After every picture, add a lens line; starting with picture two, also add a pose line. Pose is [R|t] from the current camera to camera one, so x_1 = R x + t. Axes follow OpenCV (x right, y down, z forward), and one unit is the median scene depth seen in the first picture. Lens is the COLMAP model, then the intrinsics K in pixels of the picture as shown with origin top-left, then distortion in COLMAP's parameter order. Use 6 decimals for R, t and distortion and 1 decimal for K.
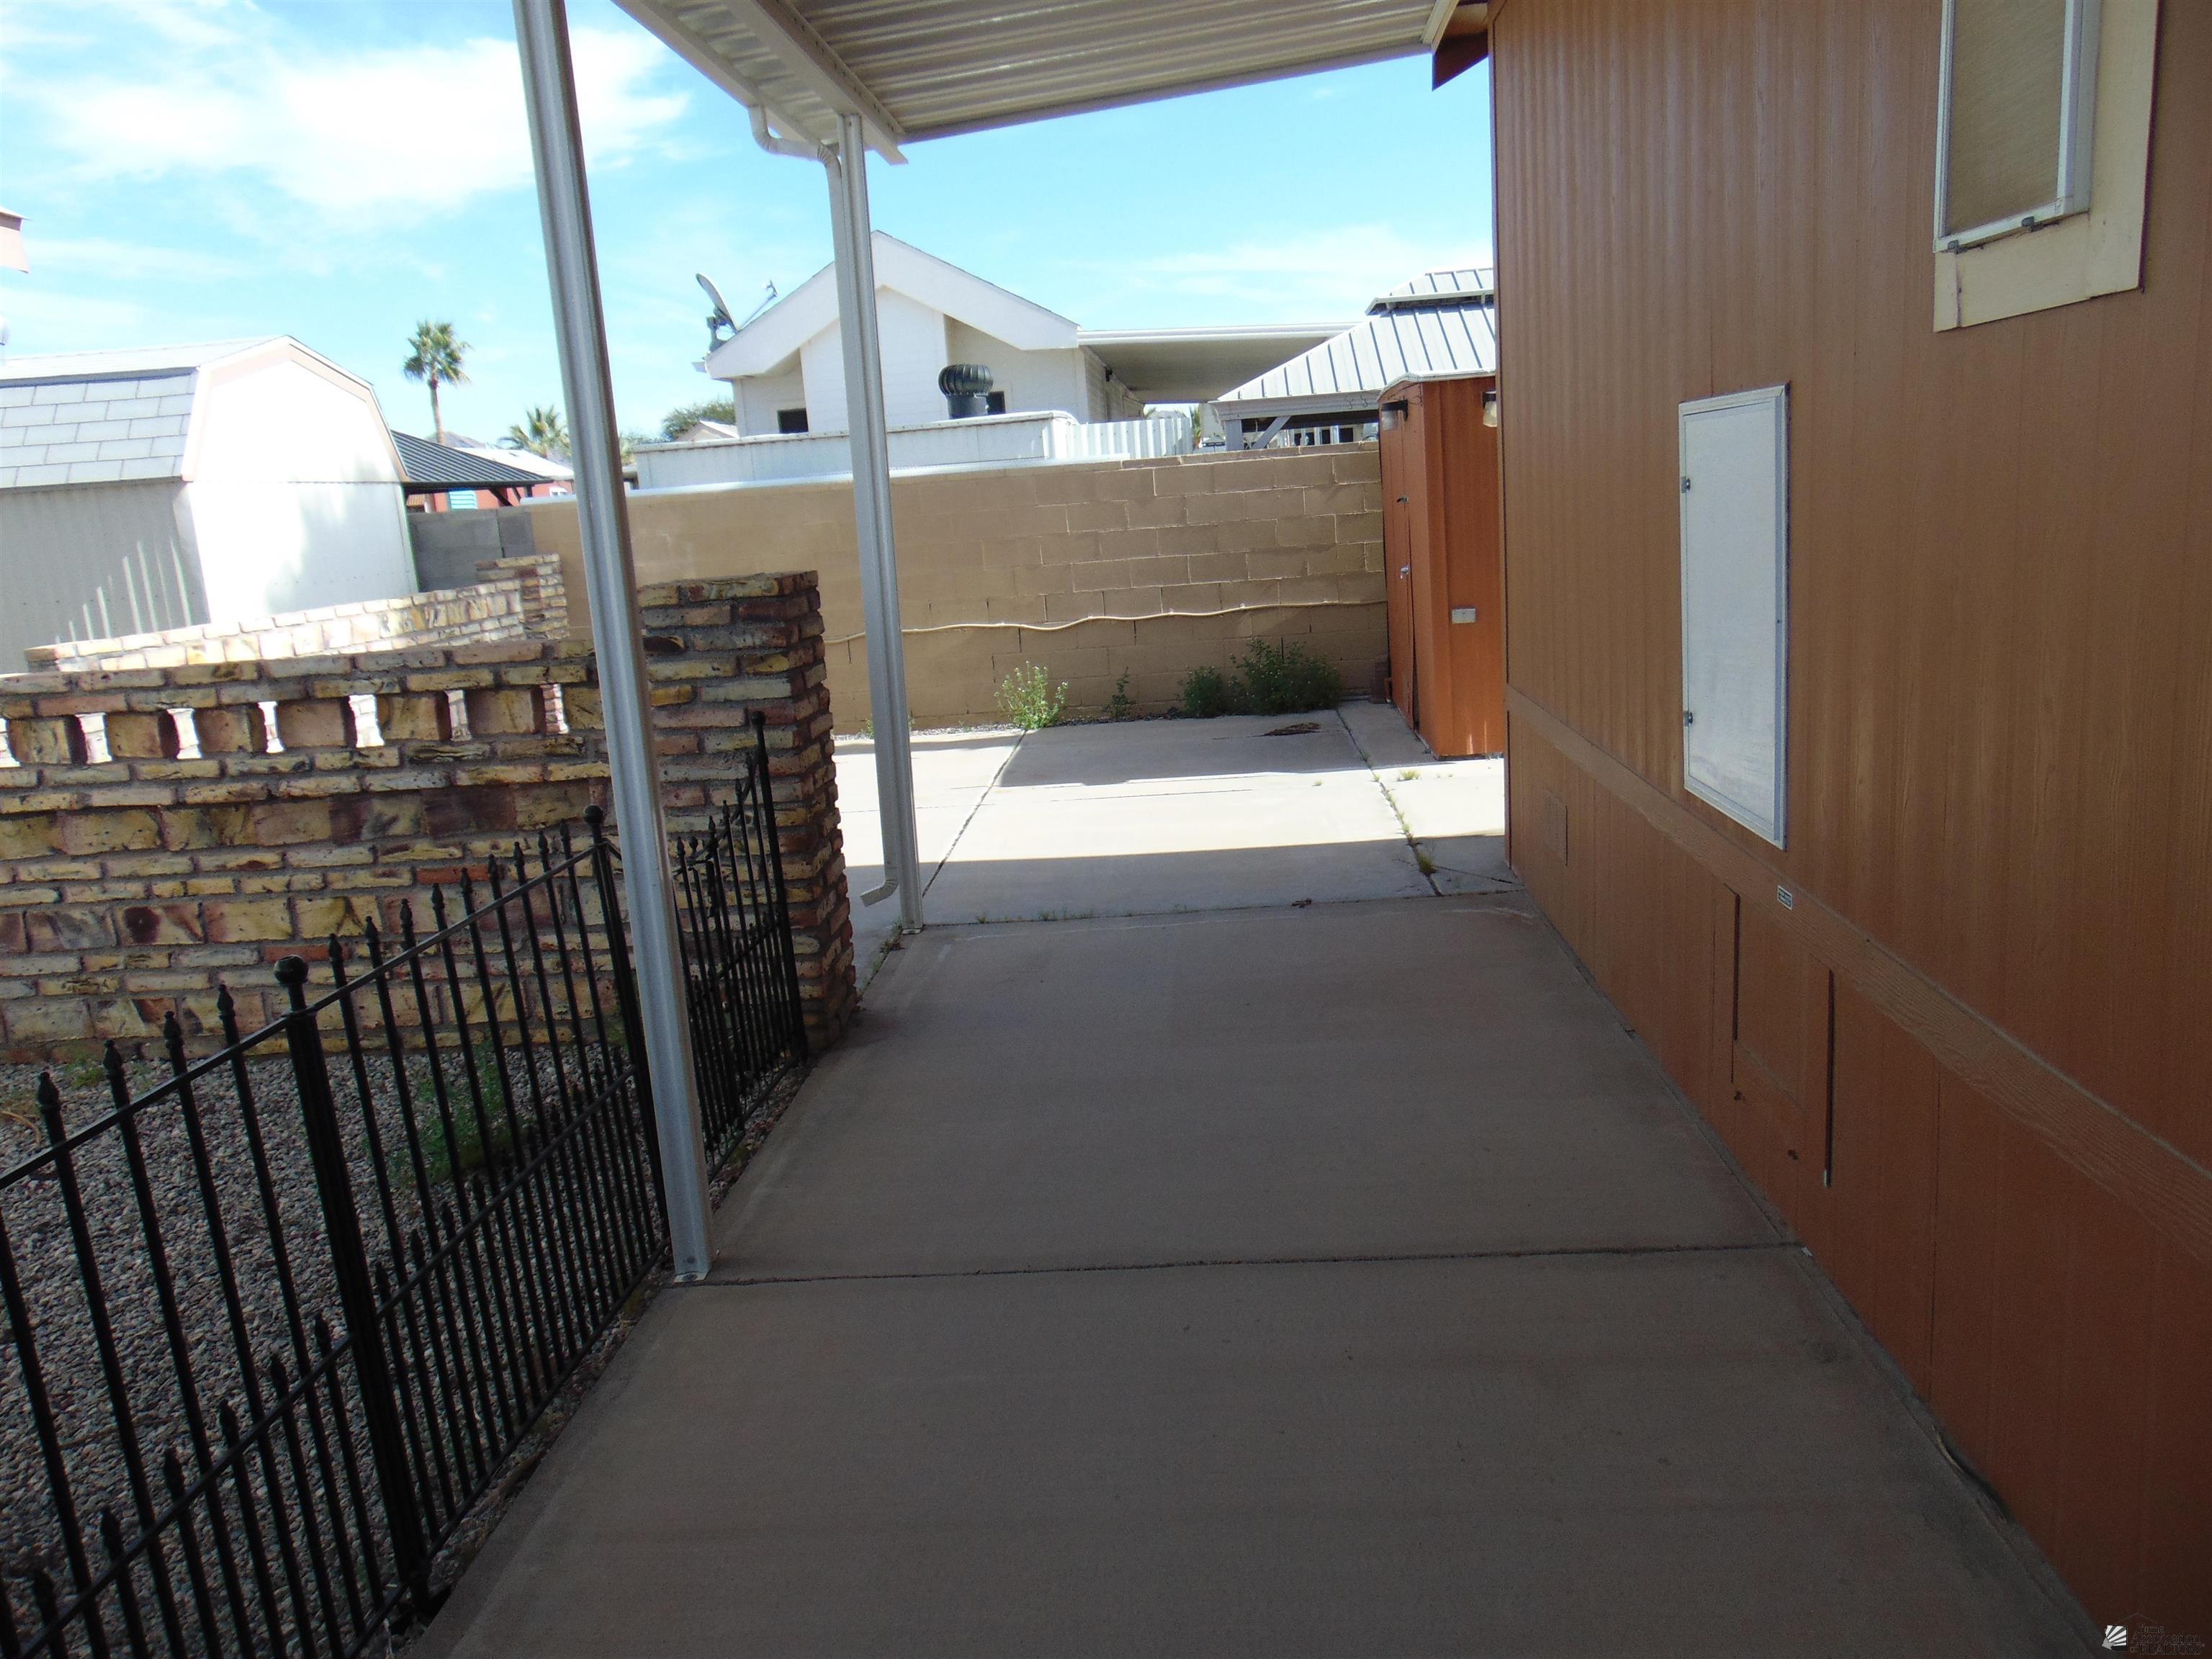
lens RADIAL K [[1649.3, 0, 1101.7], [0, 1649.3, 824.6], [0, 0, 1]] dist [0.000869, 0.001230]
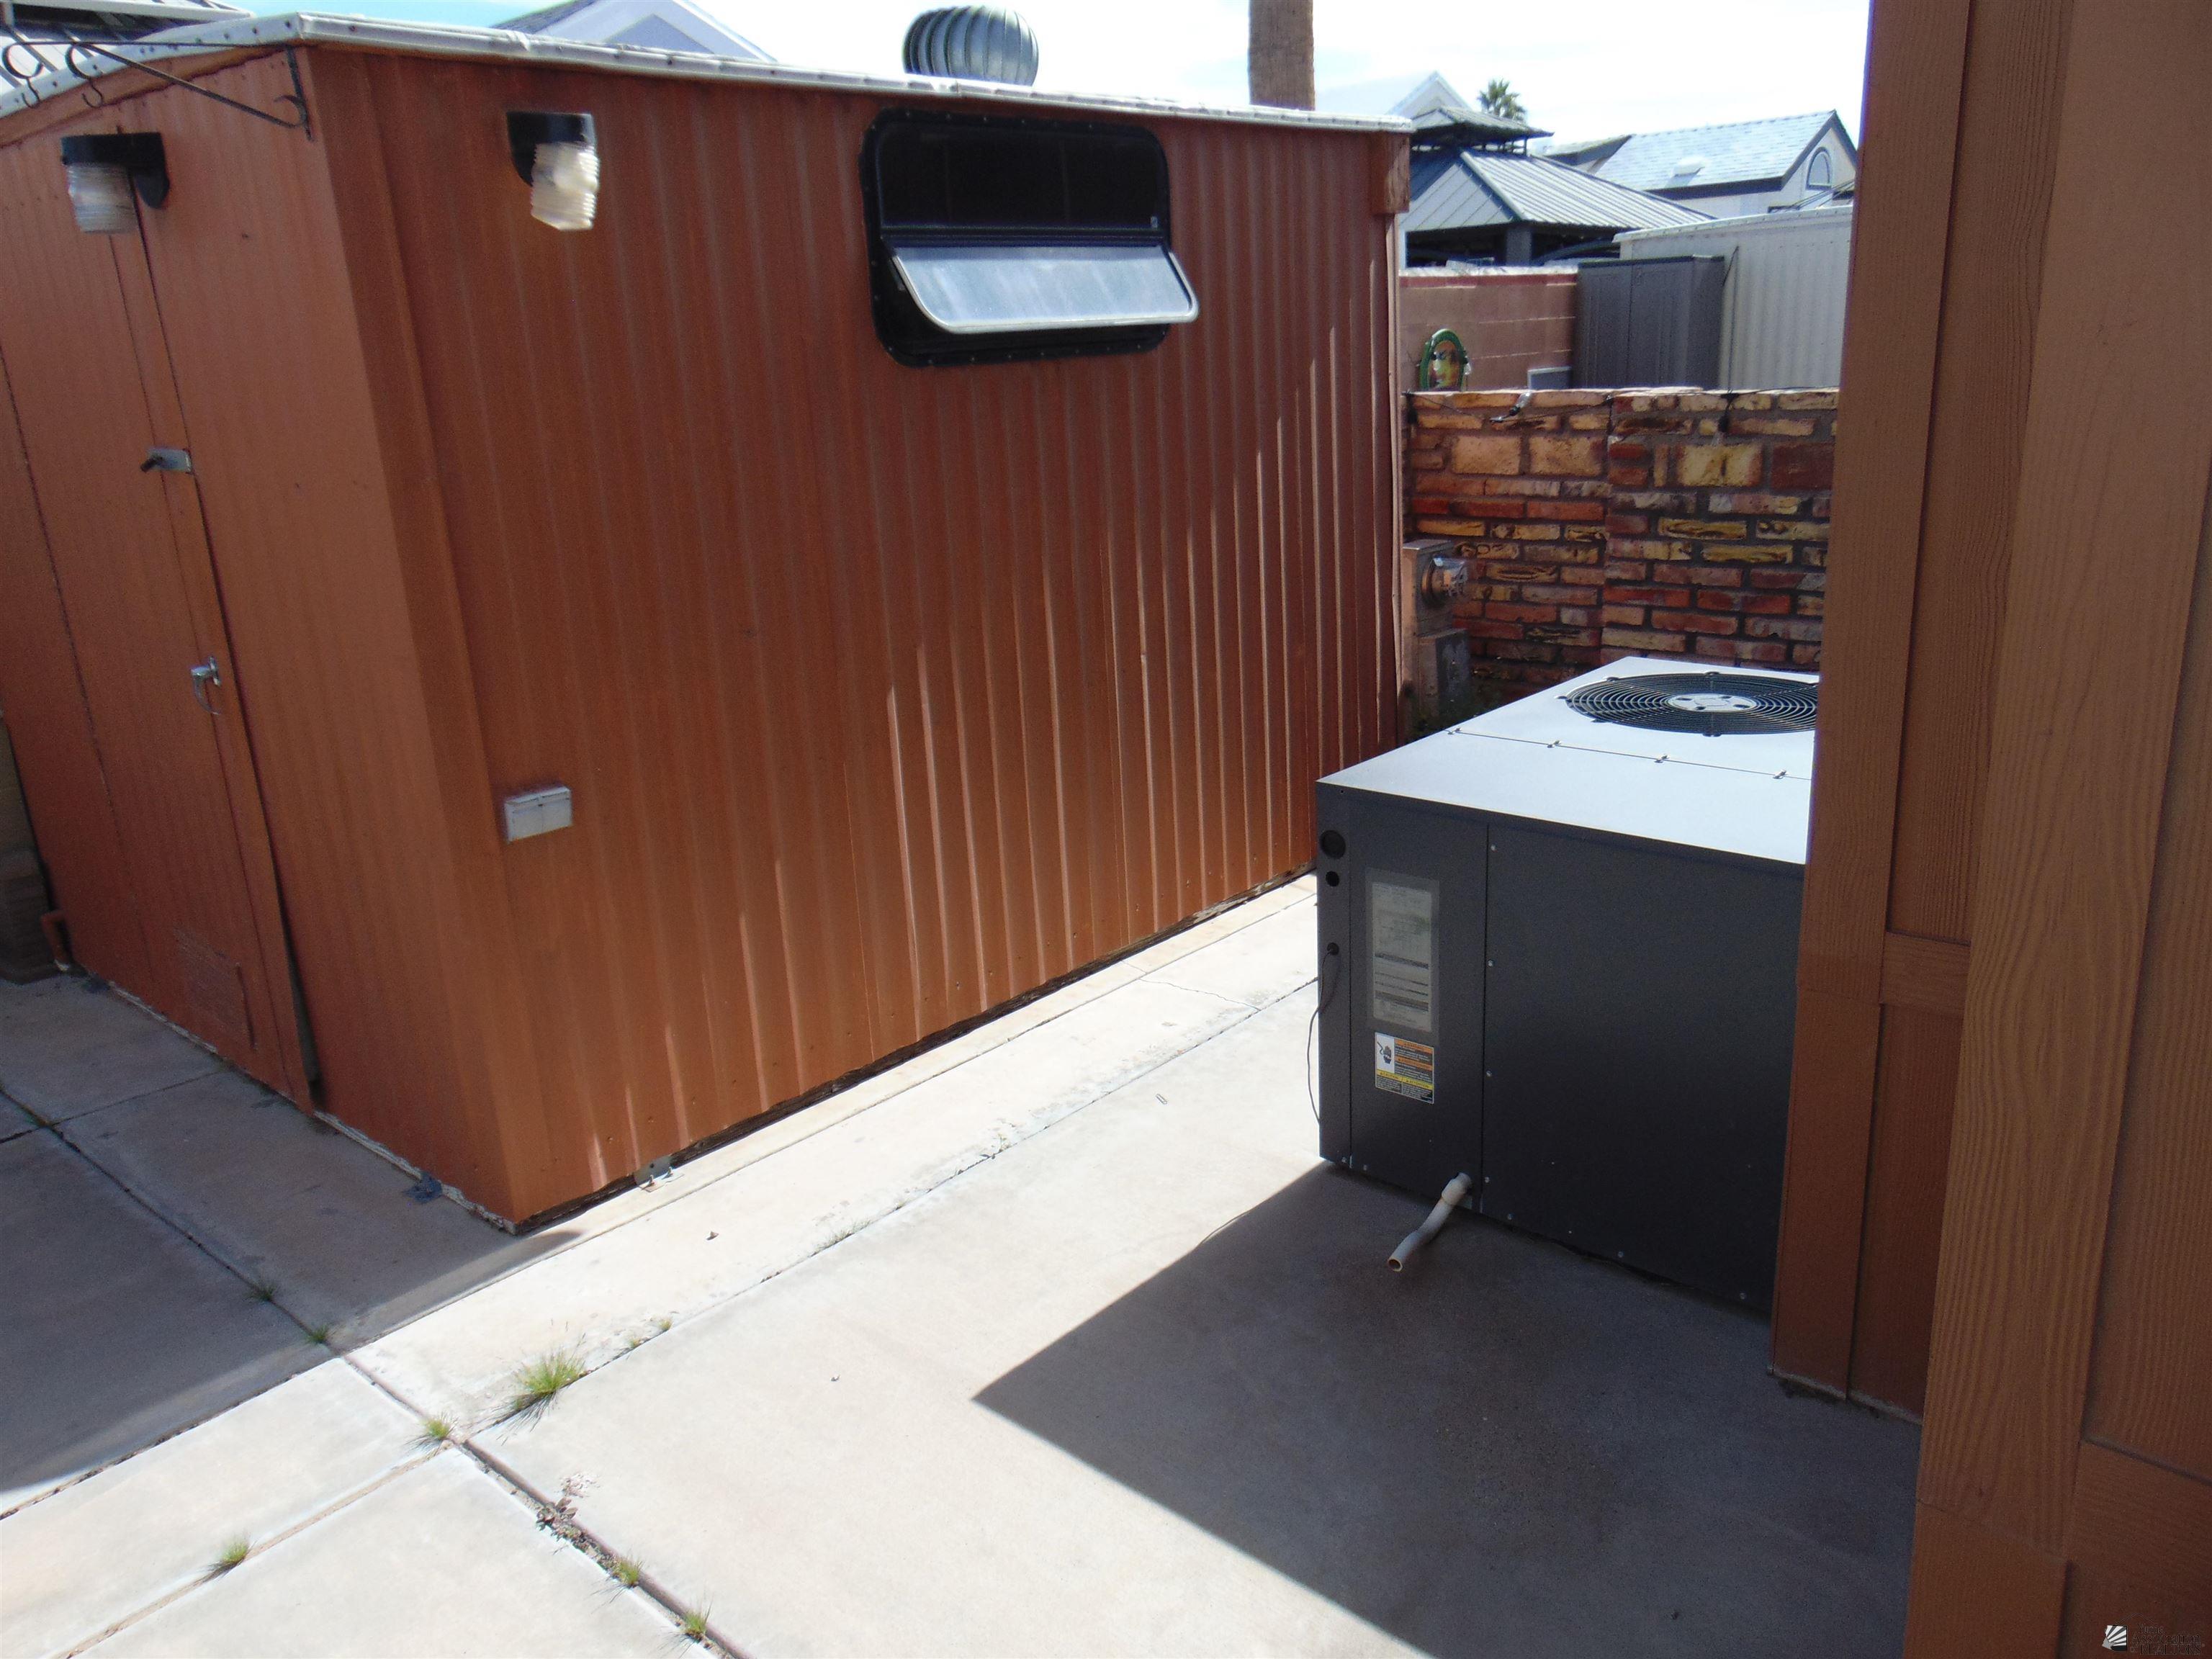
lens RADIAL K [[1649.3, 0, 1105.5], [0, 1649.3, 833.7], [0, 0, 1]] dist [0.000869, 0.001230]
pose [[0.610363, -0.190948, 0.768763, 0.081143], [0.164238, 0.979927, 0.113001, -0.339560], [-0.774908, 0.057289, 0.629472, 1.693147]]
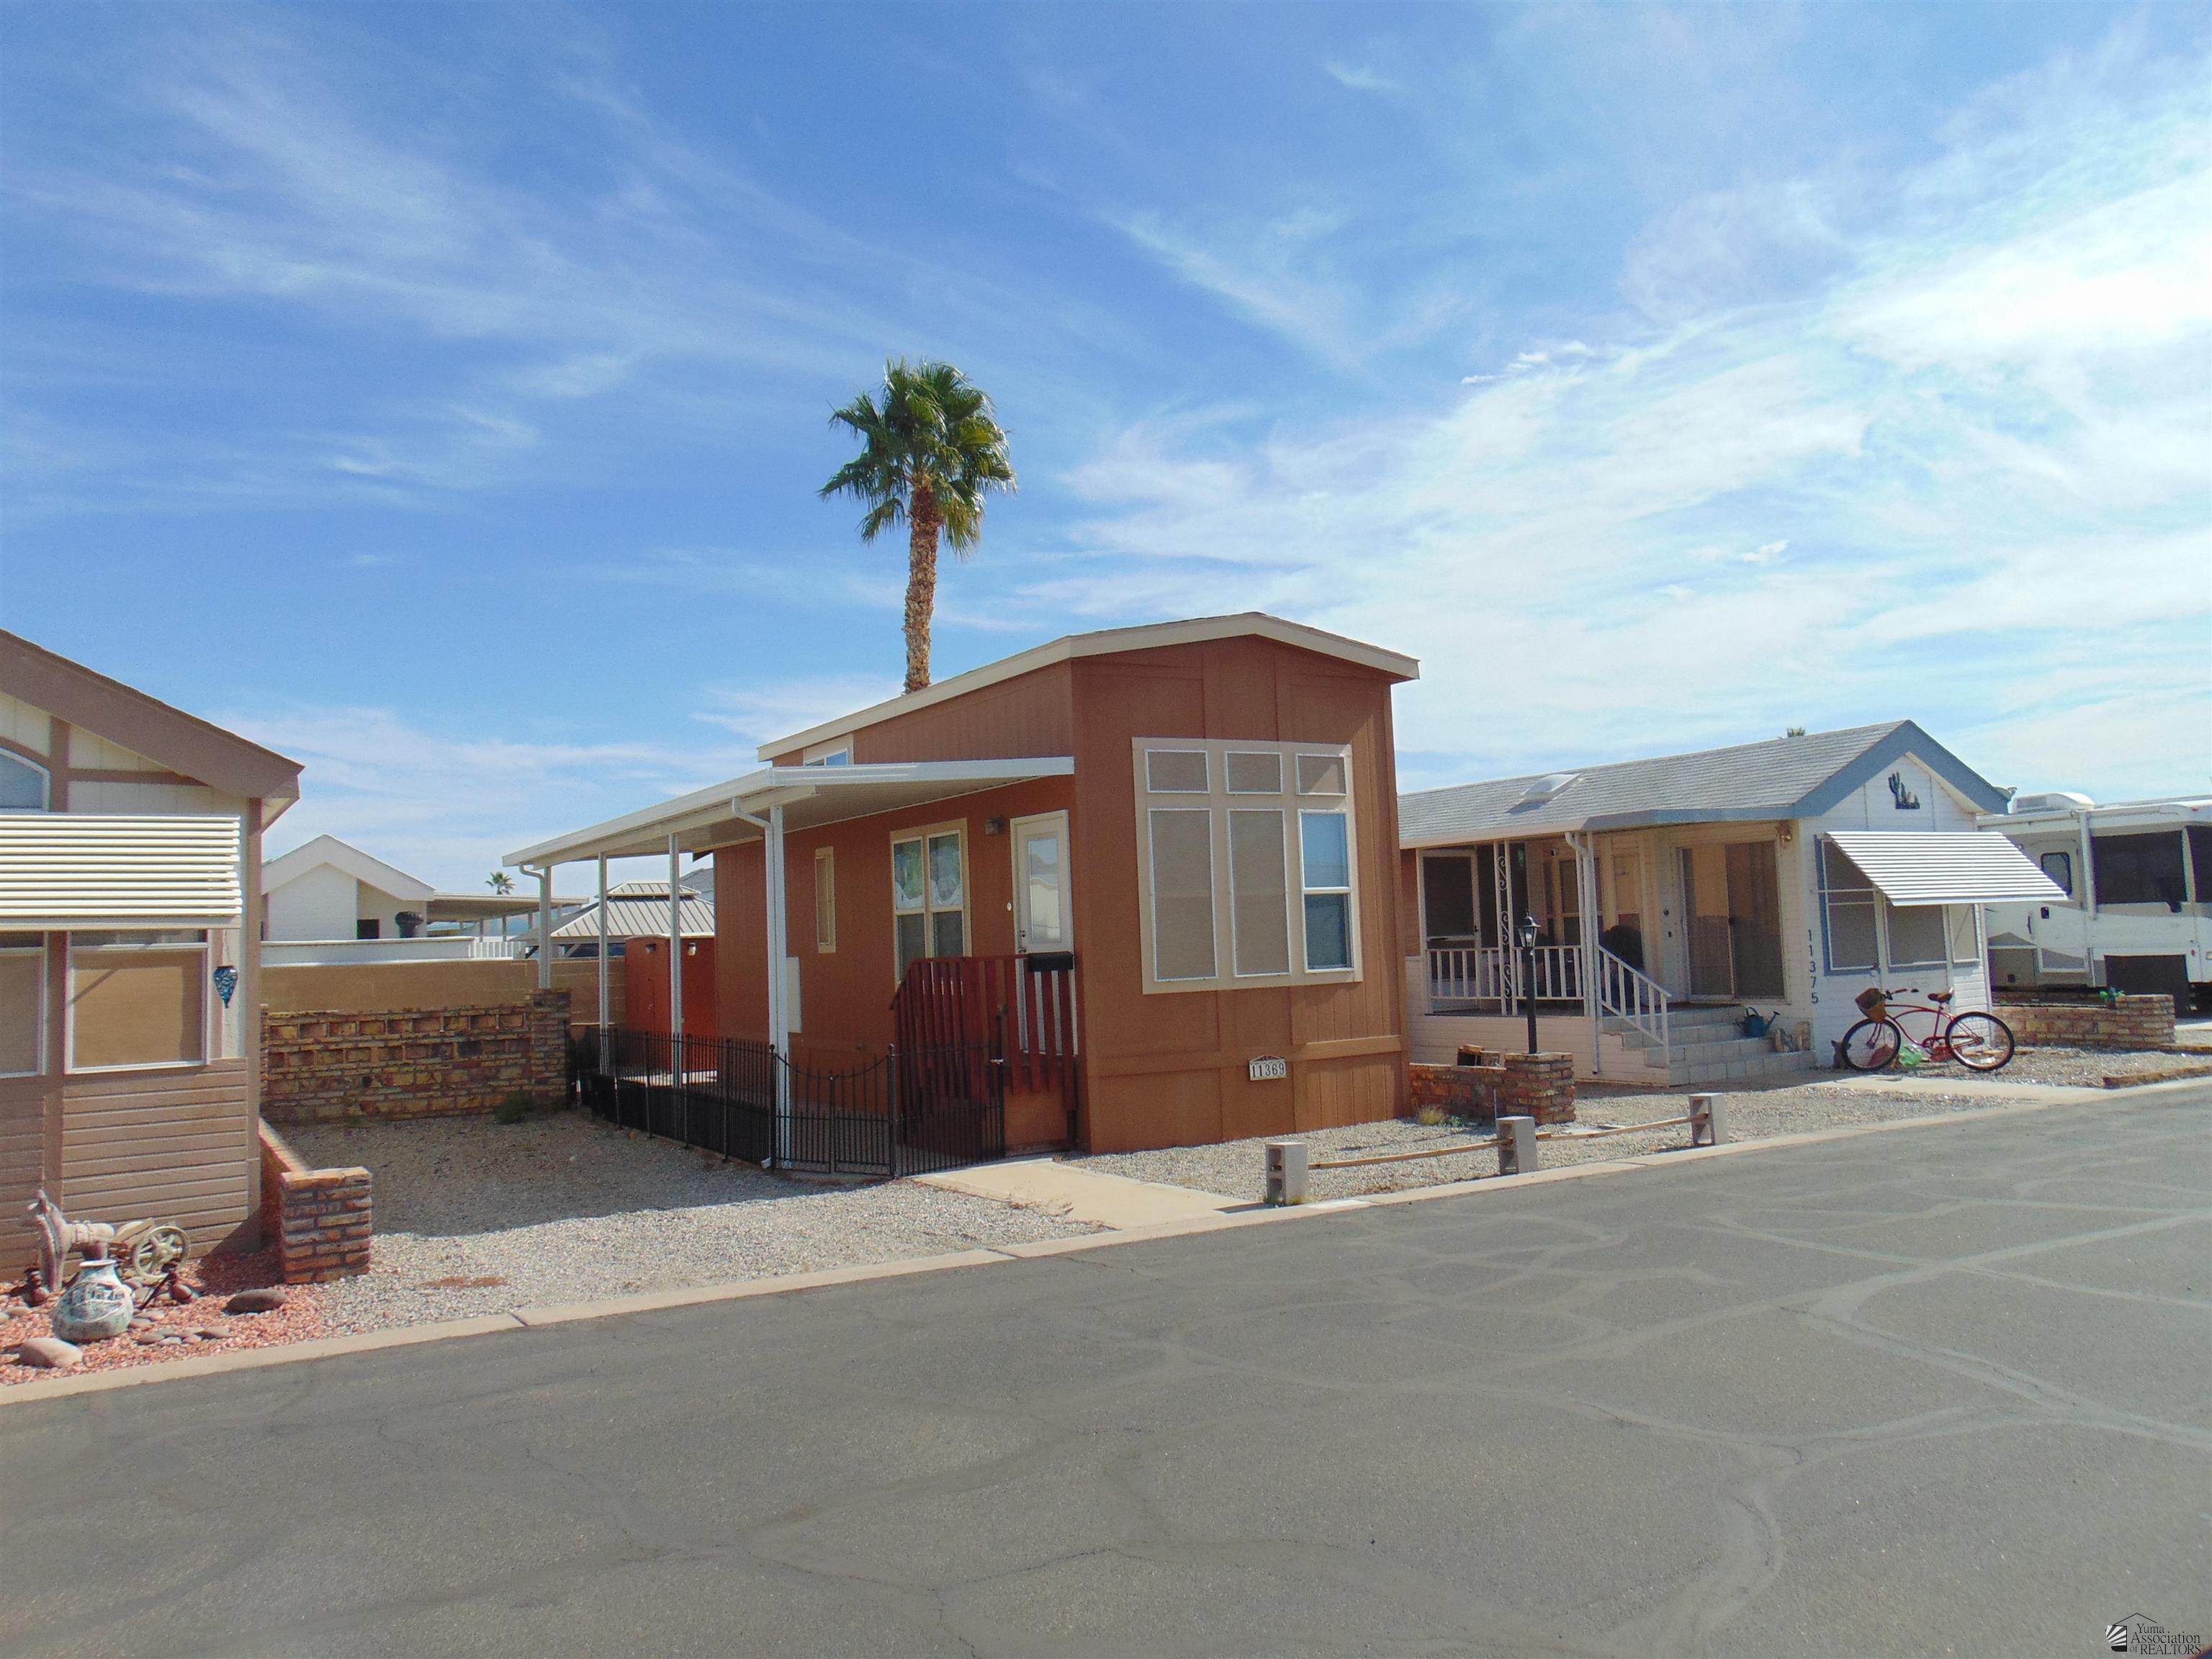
lens RADIAL K [[1649.3, 0, 1105.2], [0, 1649.3, 825.6], [0, 0, 1]] dist [0.000869, 0.001230]
pose [[0.822909, 0.082550, 0.562144, -1.301096], [0.088207, 0.958832, -0.269929, 0.624539], [-0.561284, 0.271712, 0.781750, -2.789370]]
